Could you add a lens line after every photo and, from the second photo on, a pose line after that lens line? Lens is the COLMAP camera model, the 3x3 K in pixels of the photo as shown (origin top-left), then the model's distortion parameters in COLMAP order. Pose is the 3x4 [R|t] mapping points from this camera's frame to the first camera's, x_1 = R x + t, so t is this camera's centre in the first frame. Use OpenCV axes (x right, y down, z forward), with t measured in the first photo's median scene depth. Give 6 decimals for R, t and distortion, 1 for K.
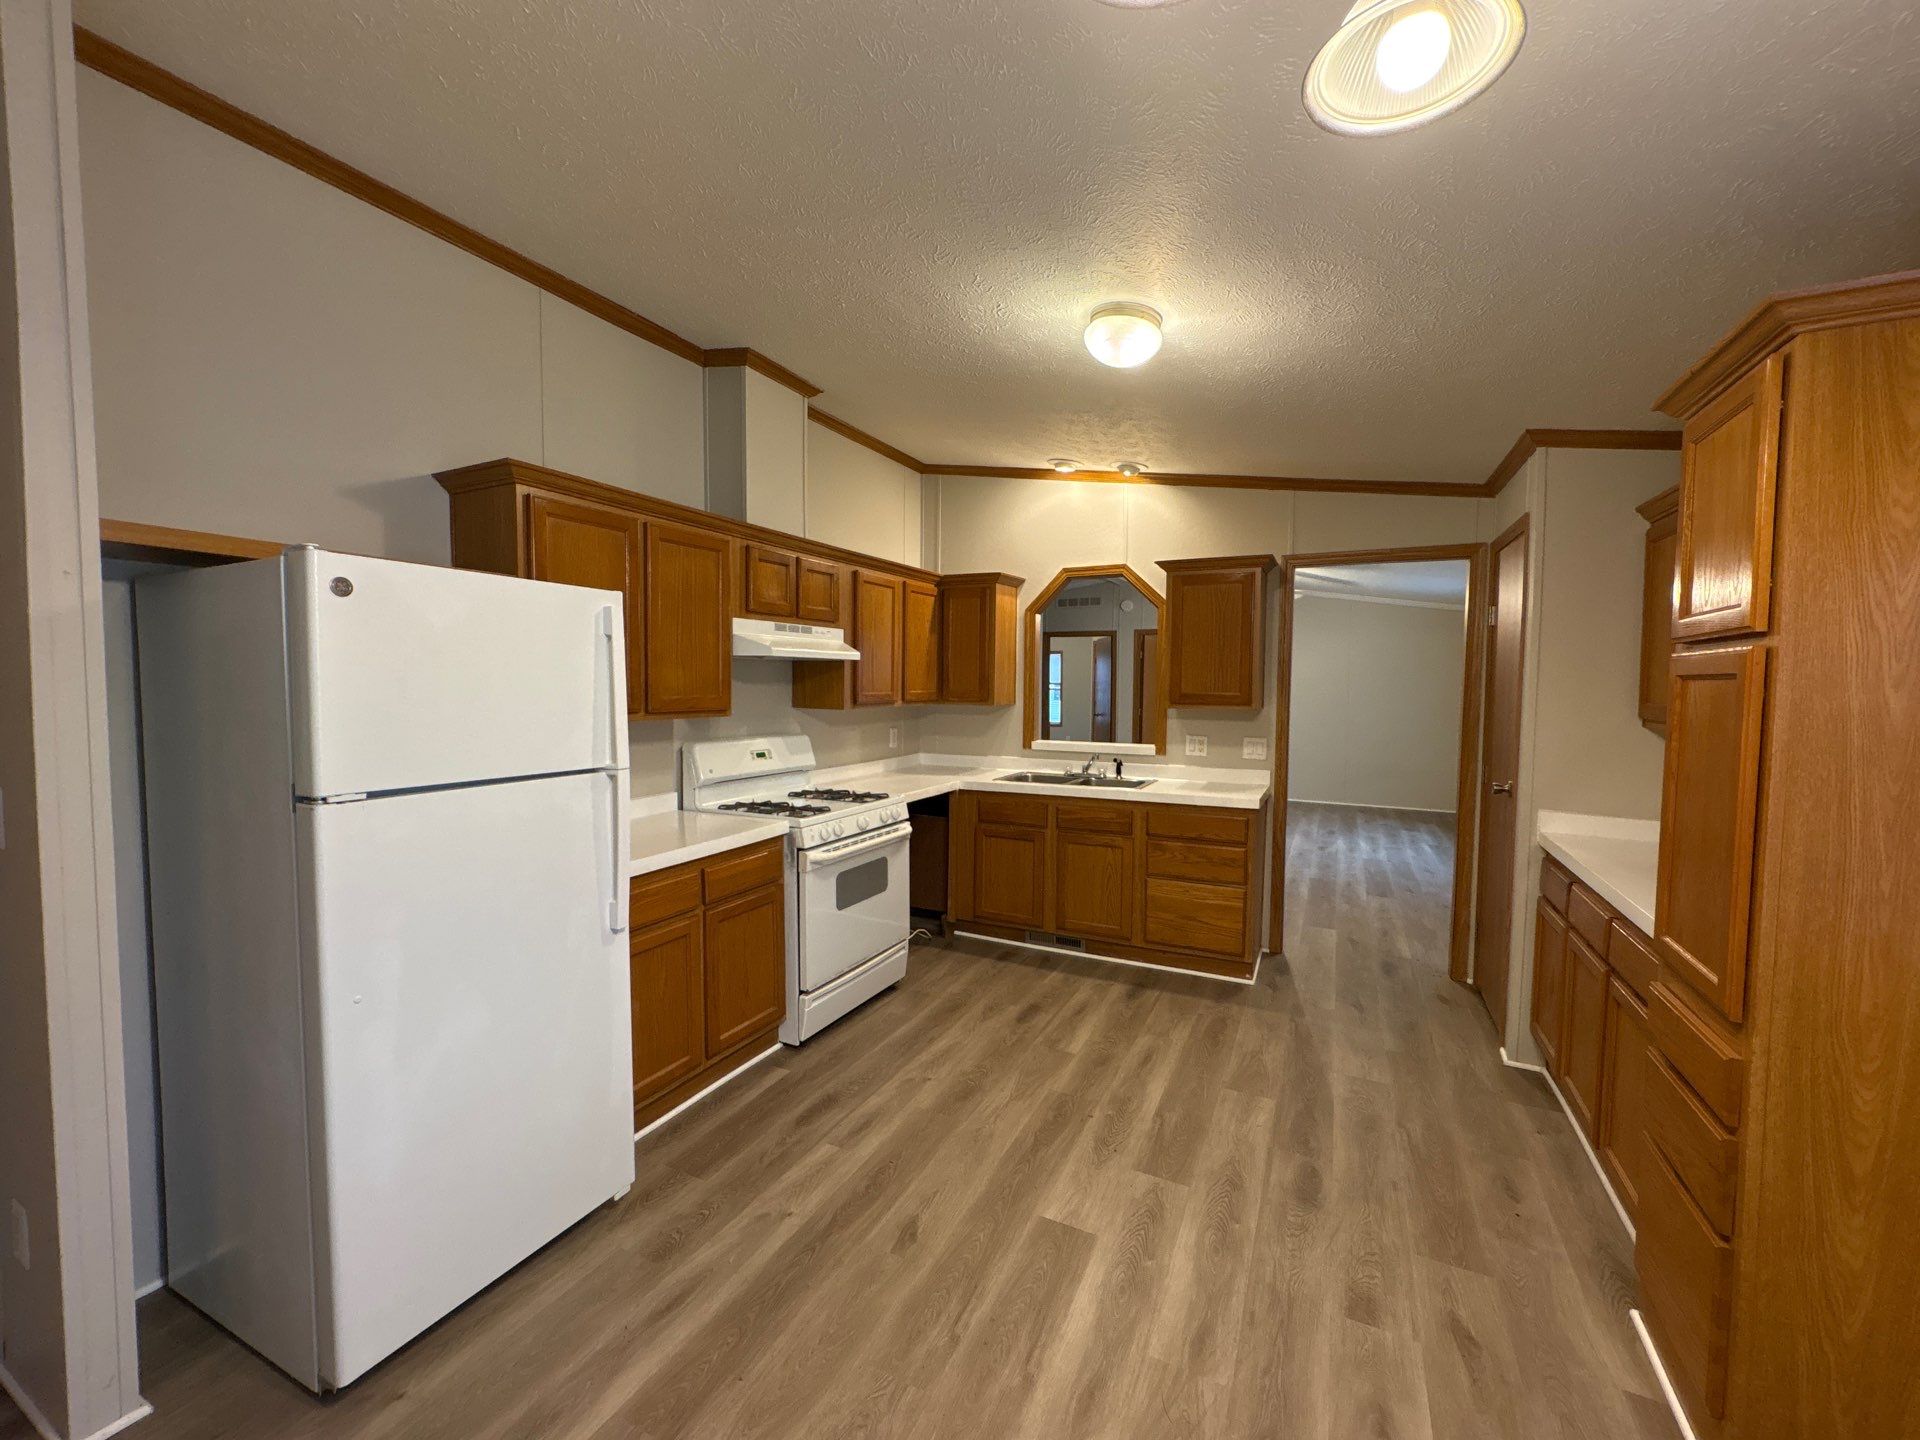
lens RADIAL K [[774.4, 0, 962.0], [0, 774.4, 719.0], [0, 0, 1]] dist [0.011282, 0.000768]
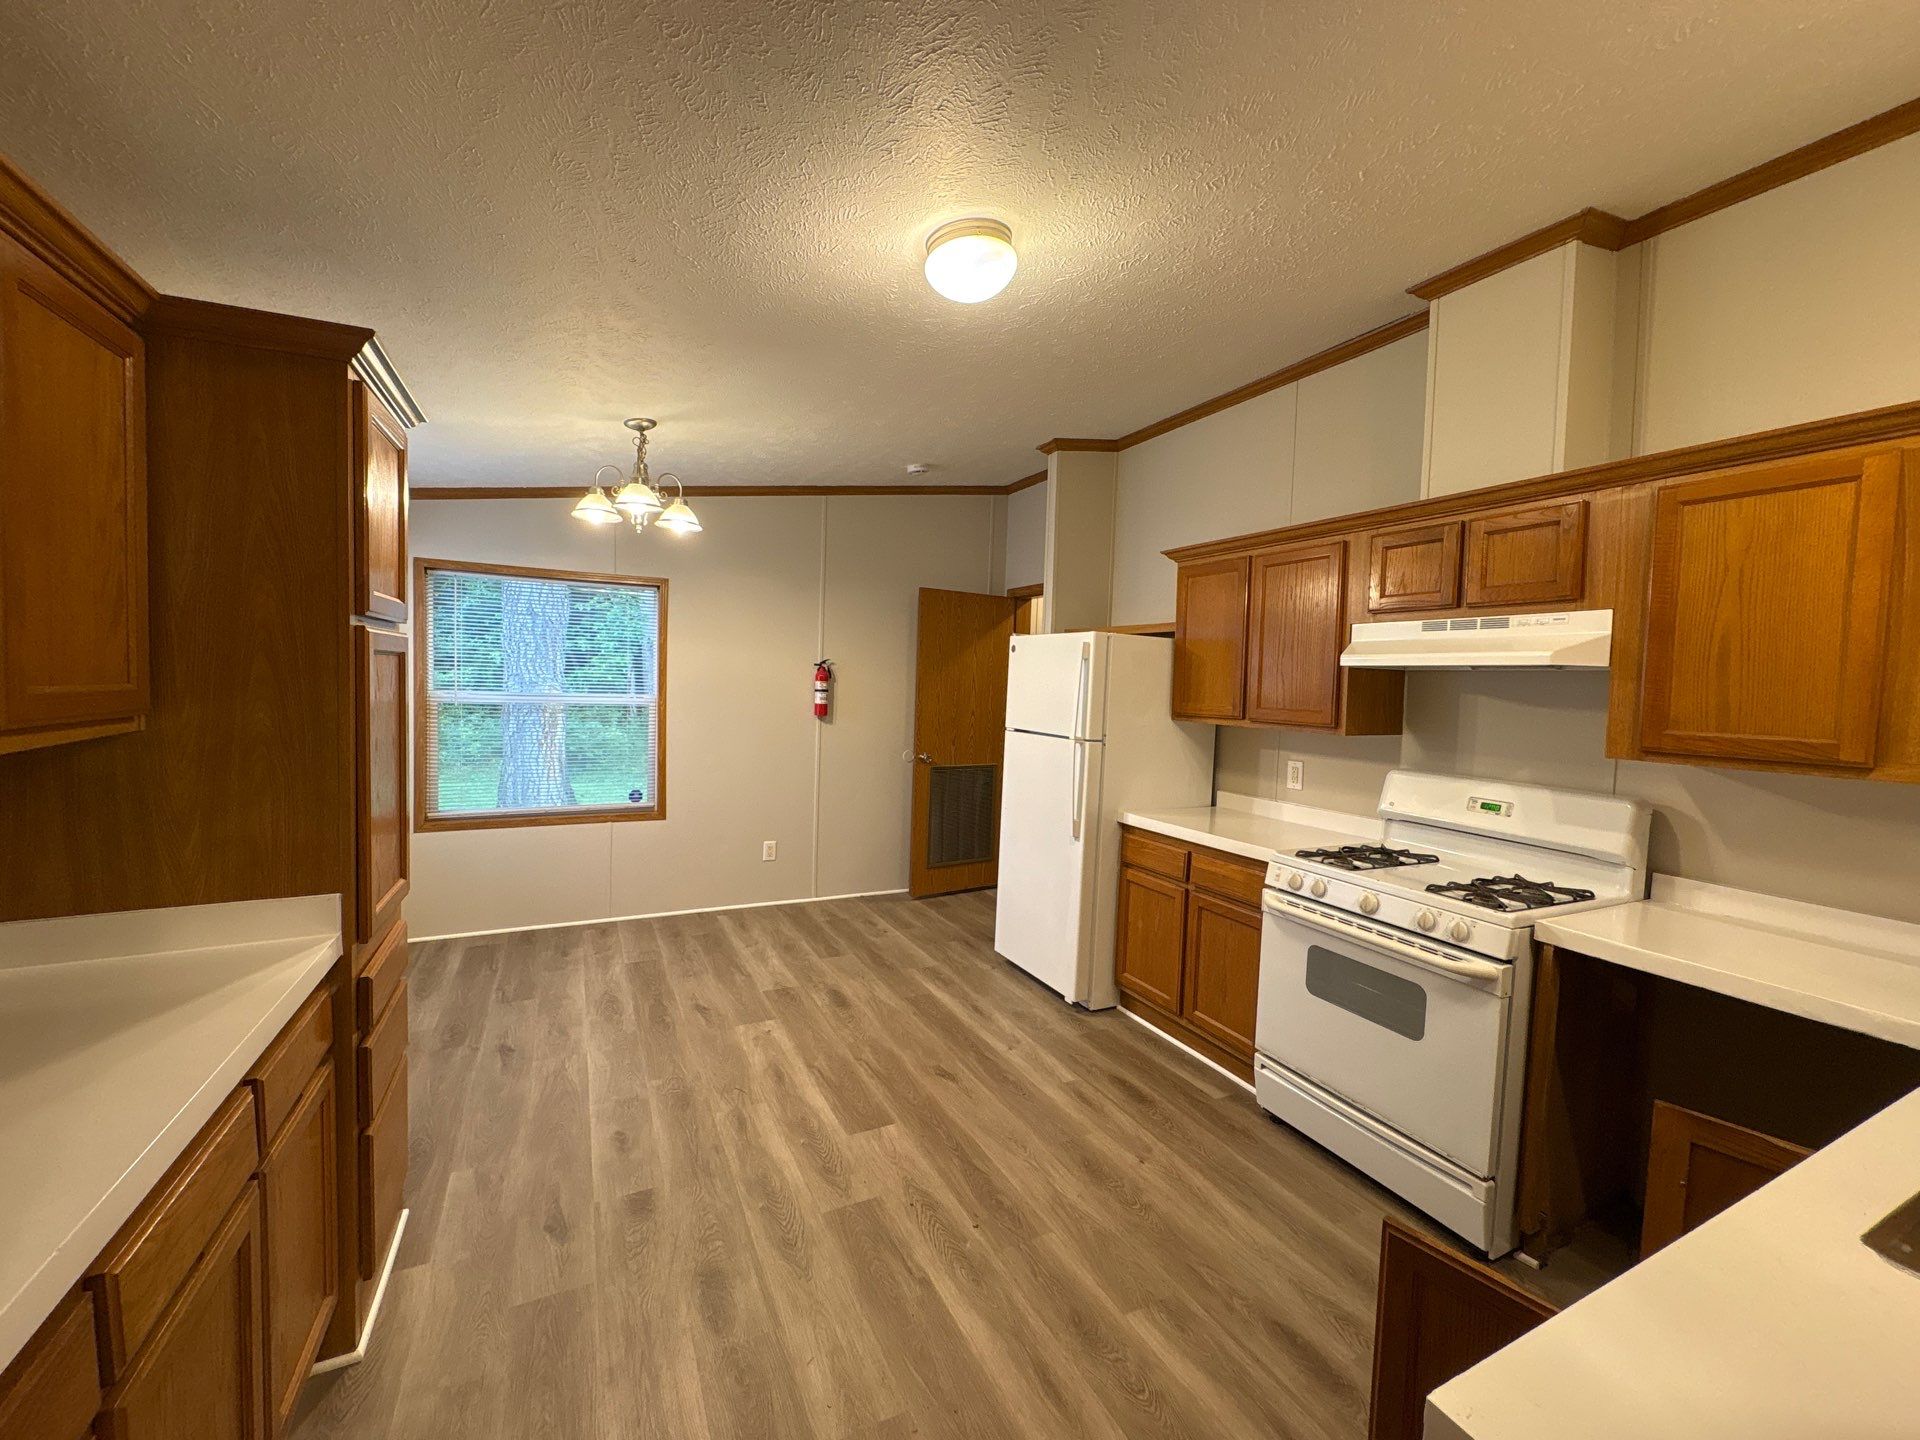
lens RADIAL K [[774.4, 0, 957.1], [0, 774.4, 722.1], [0, 0, 1]] dist [0.011282, 0.000768]
pose [[-0.605774, 0.011454, -0.795555, 0.877483], [-0.079853, 0.993972, 0.075114, -0.065652], [0.791620, 0.109030, -0.601208, 1.532543]]
